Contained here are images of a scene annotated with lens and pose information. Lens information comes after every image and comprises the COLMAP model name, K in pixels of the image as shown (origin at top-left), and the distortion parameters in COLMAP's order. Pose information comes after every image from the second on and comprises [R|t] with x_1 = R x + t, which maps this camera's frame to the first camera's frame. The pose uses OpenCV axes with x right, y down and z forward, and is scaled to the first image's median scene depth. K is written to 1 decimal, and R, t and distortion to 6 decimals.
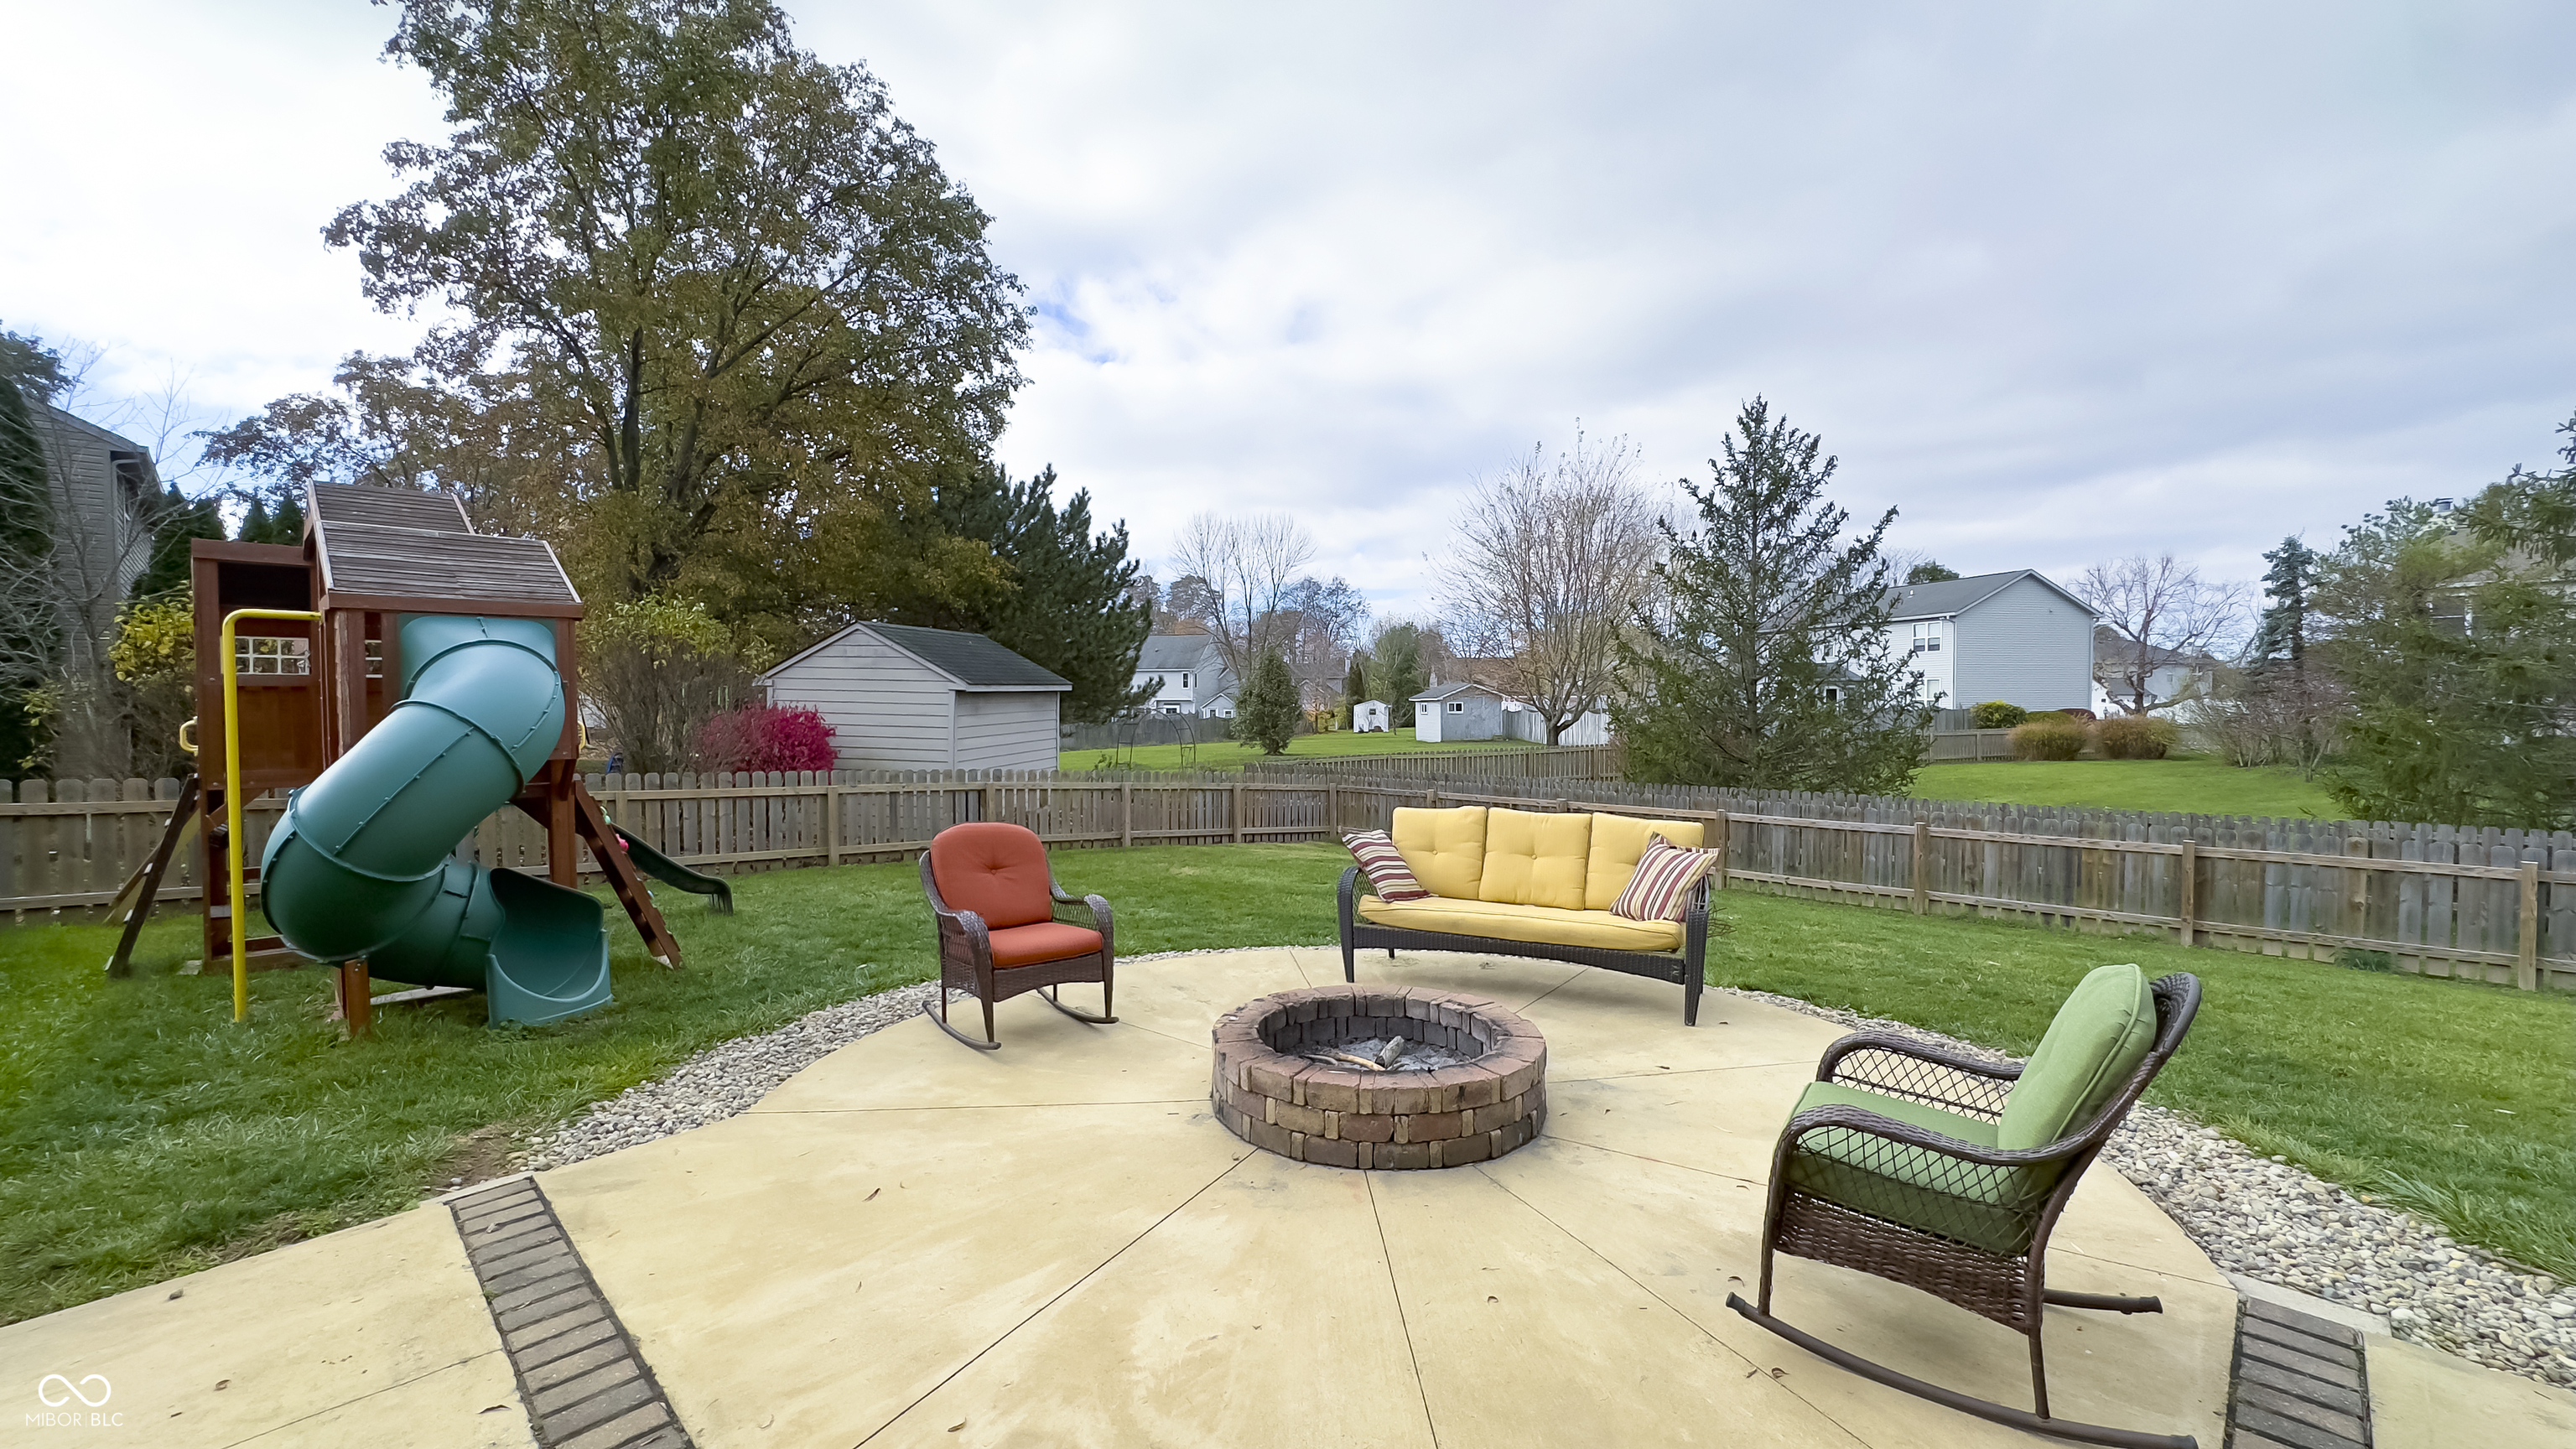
lens RADIAL K [[1023.4, 0, 1288.6], [0, 1023.4, 725.5], [0, 0, 1]] dist [-0.003803, 0.000099]
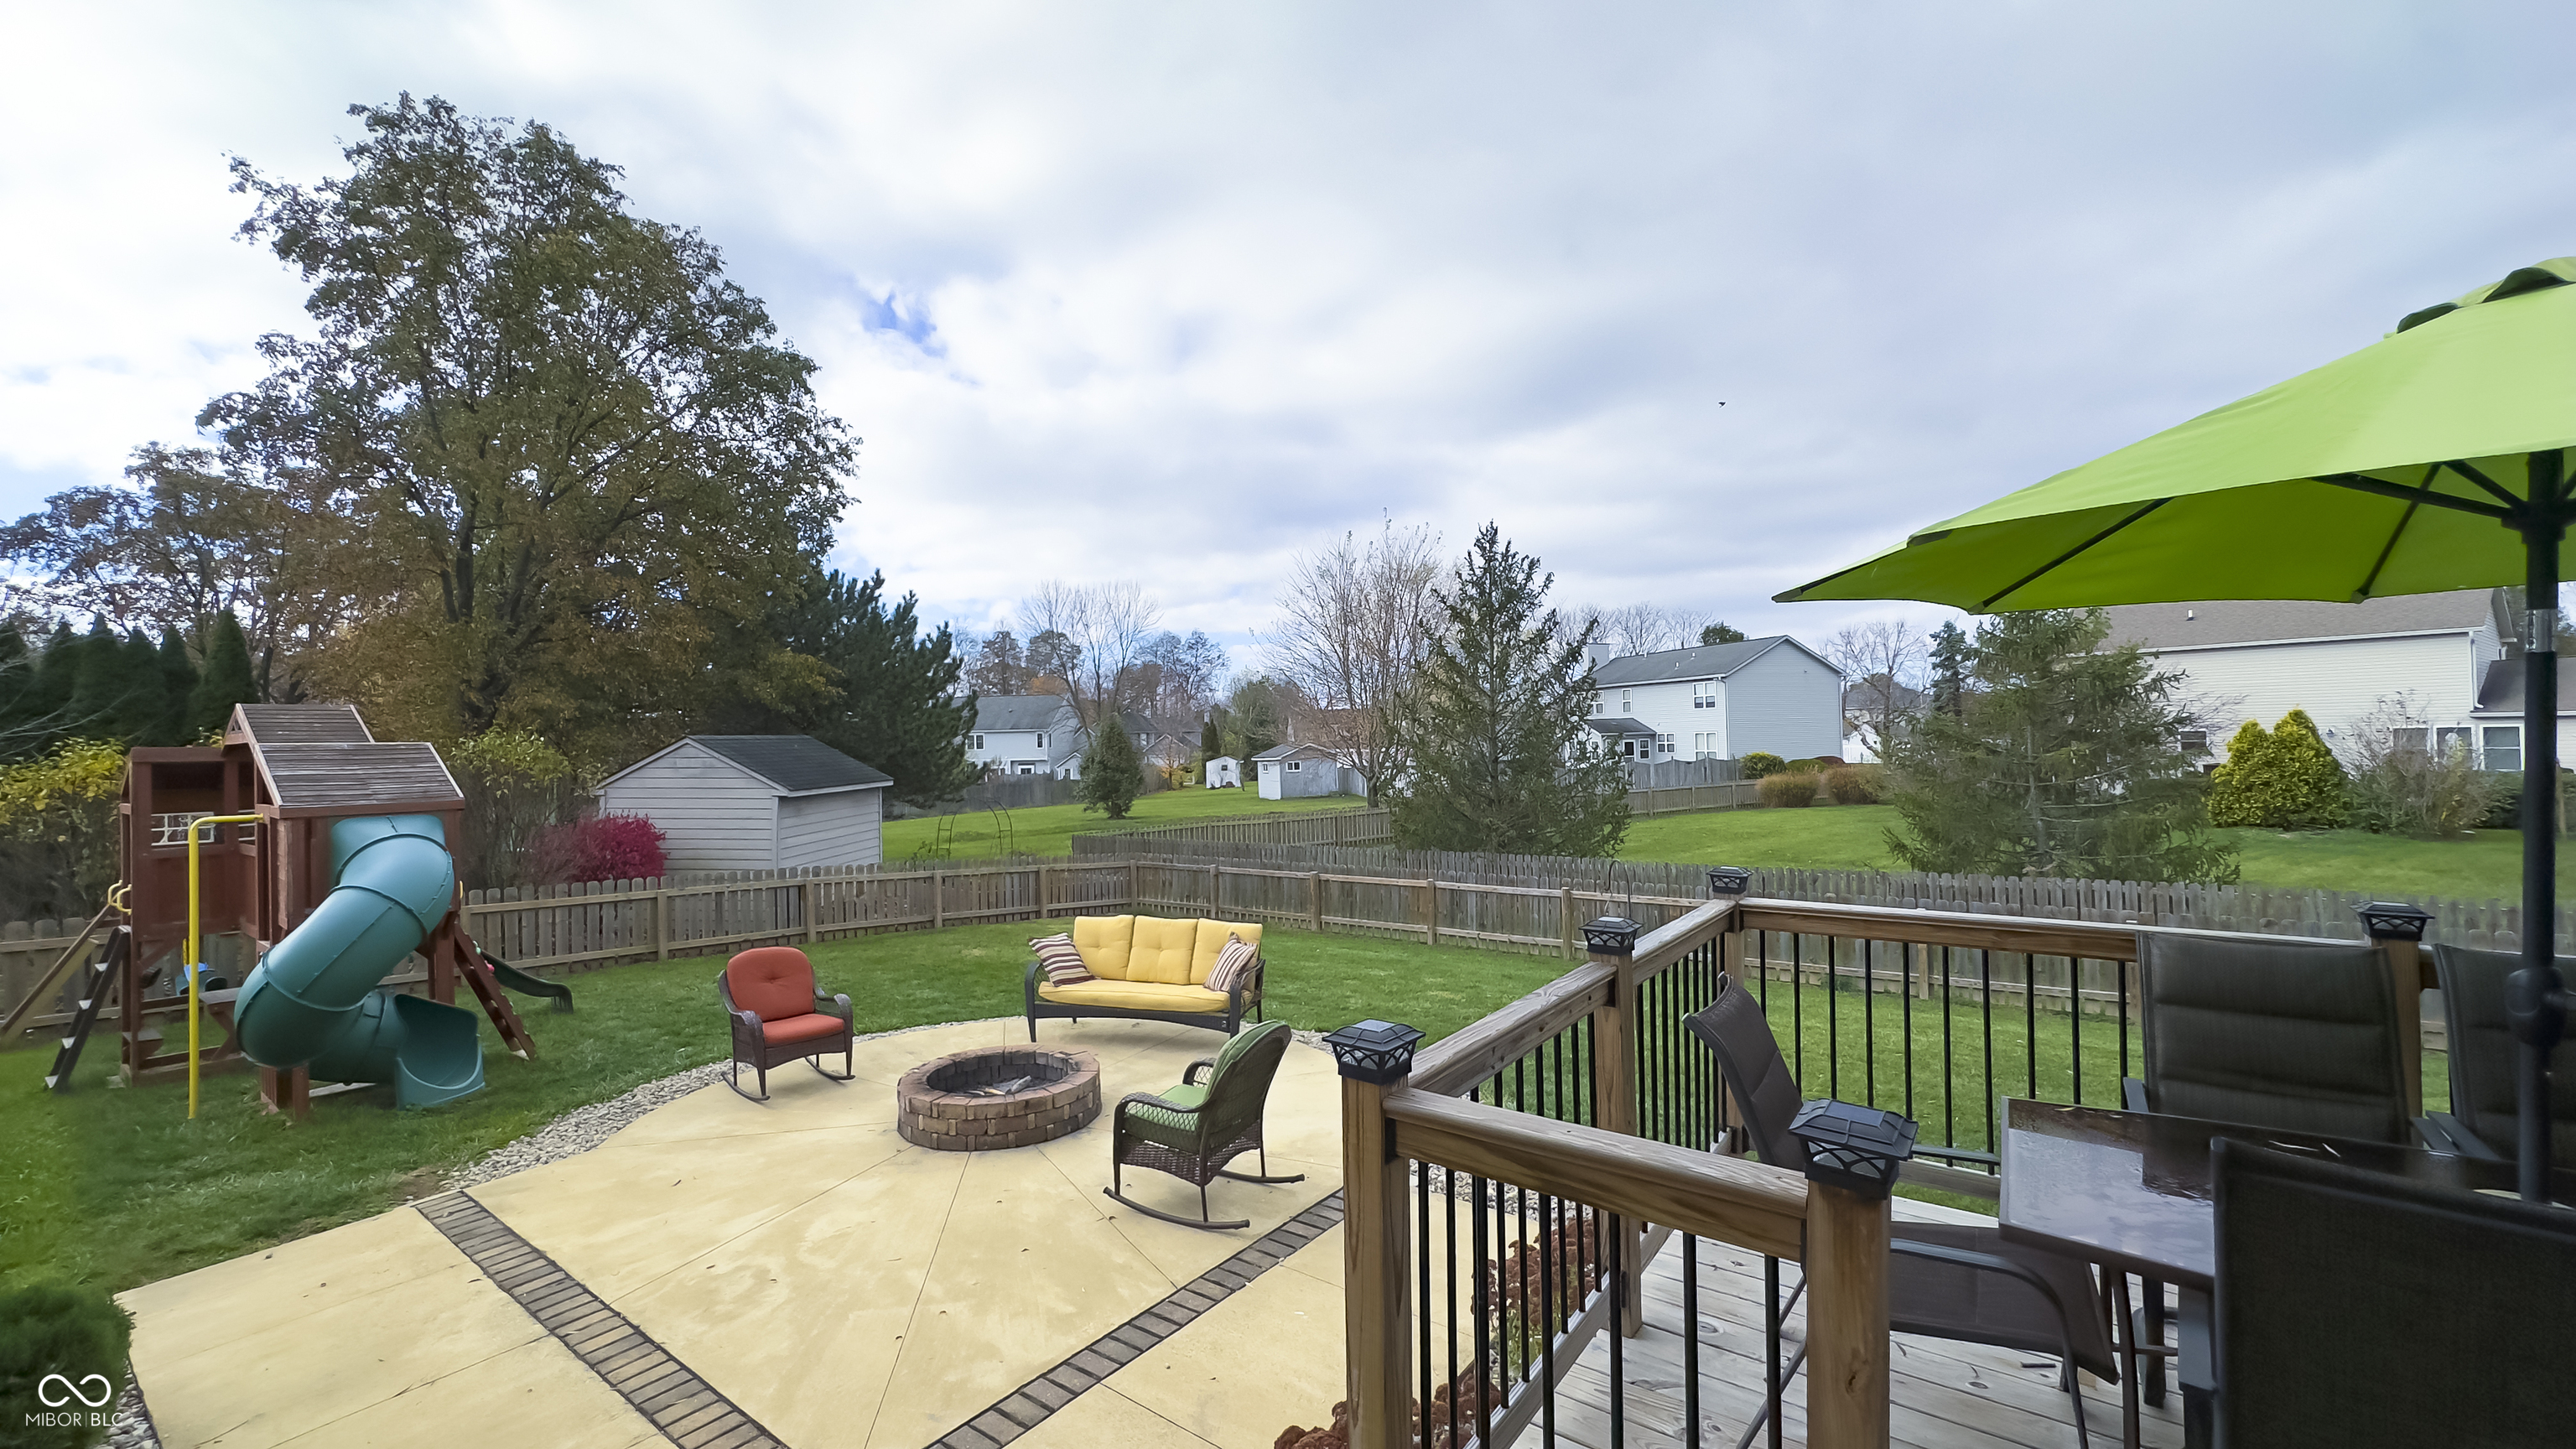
lens RADIAL K [[1019.4, 0, 1286.3], [0, 1019.4, 723.1], [0, 0, 1]] dist [-0.002589, -0.000356]
pose [[0.991806, -0.017623, 0.126532, 0.106933], [0.023849, 0.998569, -0.047859, -0.056194], [-0.125508, 0.050484, 0.990807, -0.227734]]
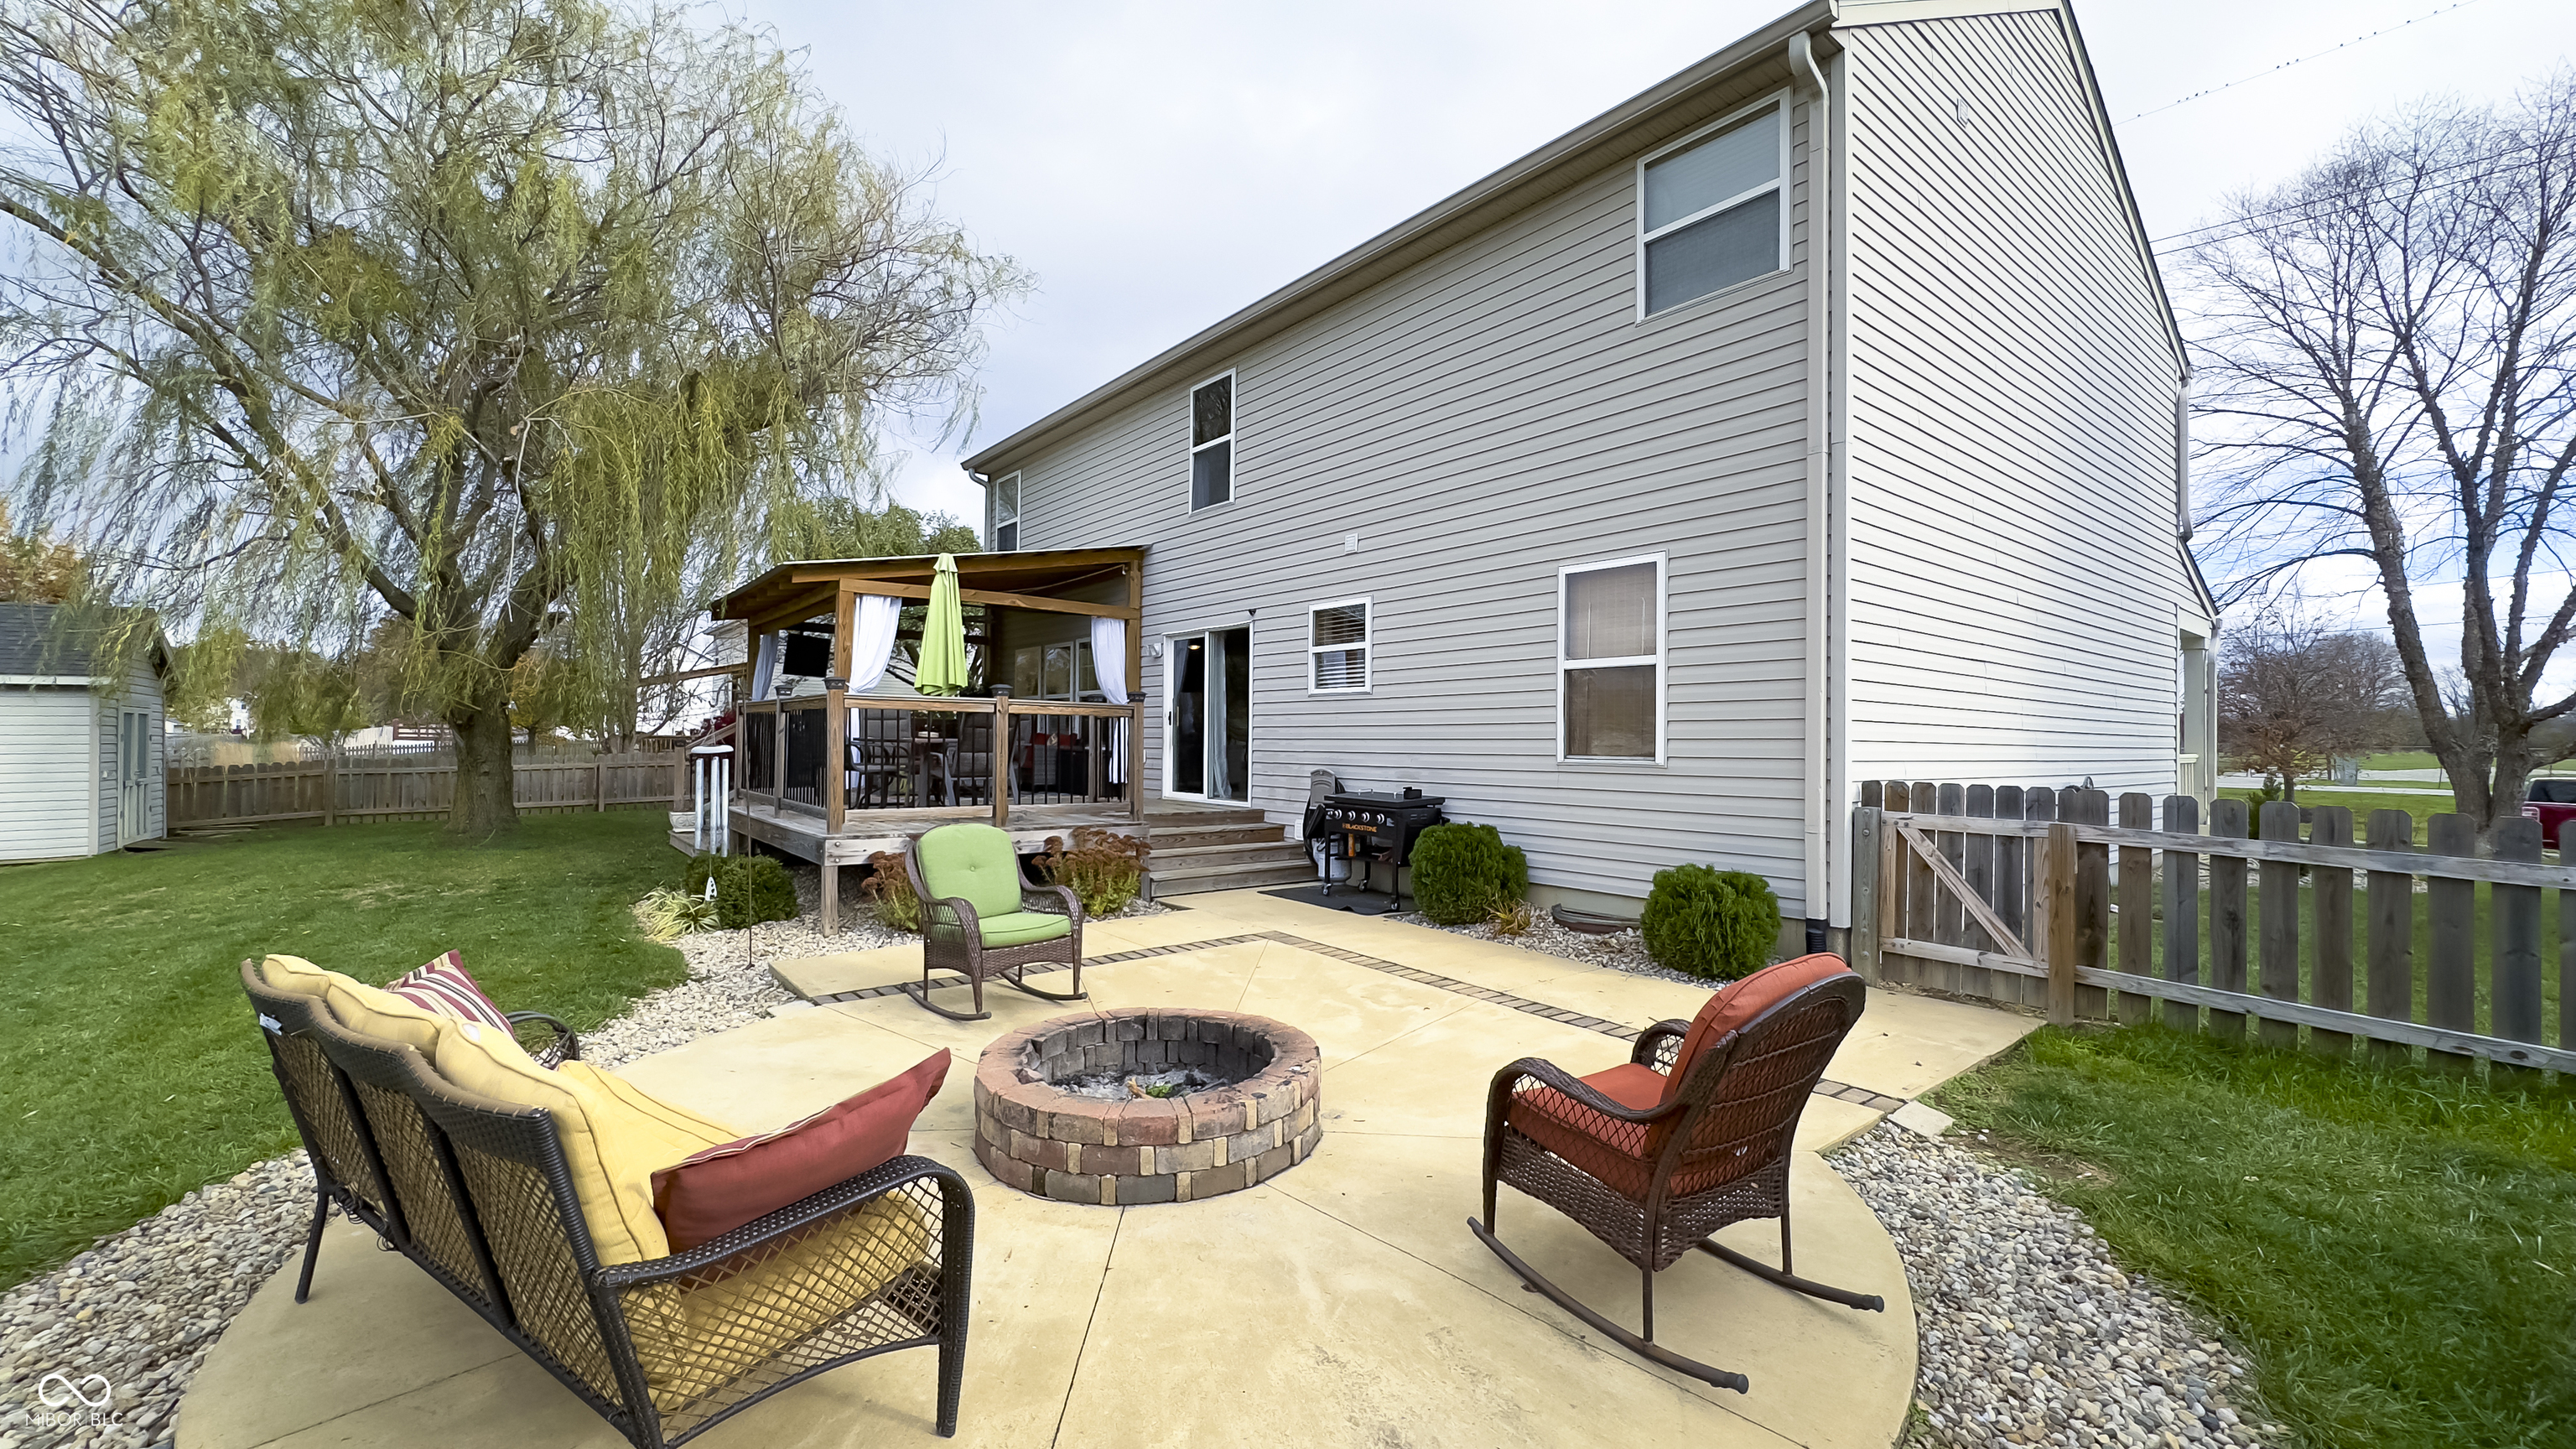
lens RADIAL K [[1013.5, 0, 1296.7], [0, 1013.5, 752.7], [0, 0, 1]] dist [-0.000146, -0.000005]
pose [[-0.993676, -0.005770, 0.112138, -0.047241], [-0.001632, 0.999316, 0.036954, -0.005633], [-0.112274, 0.036538, -0.993005, 0.585139]]
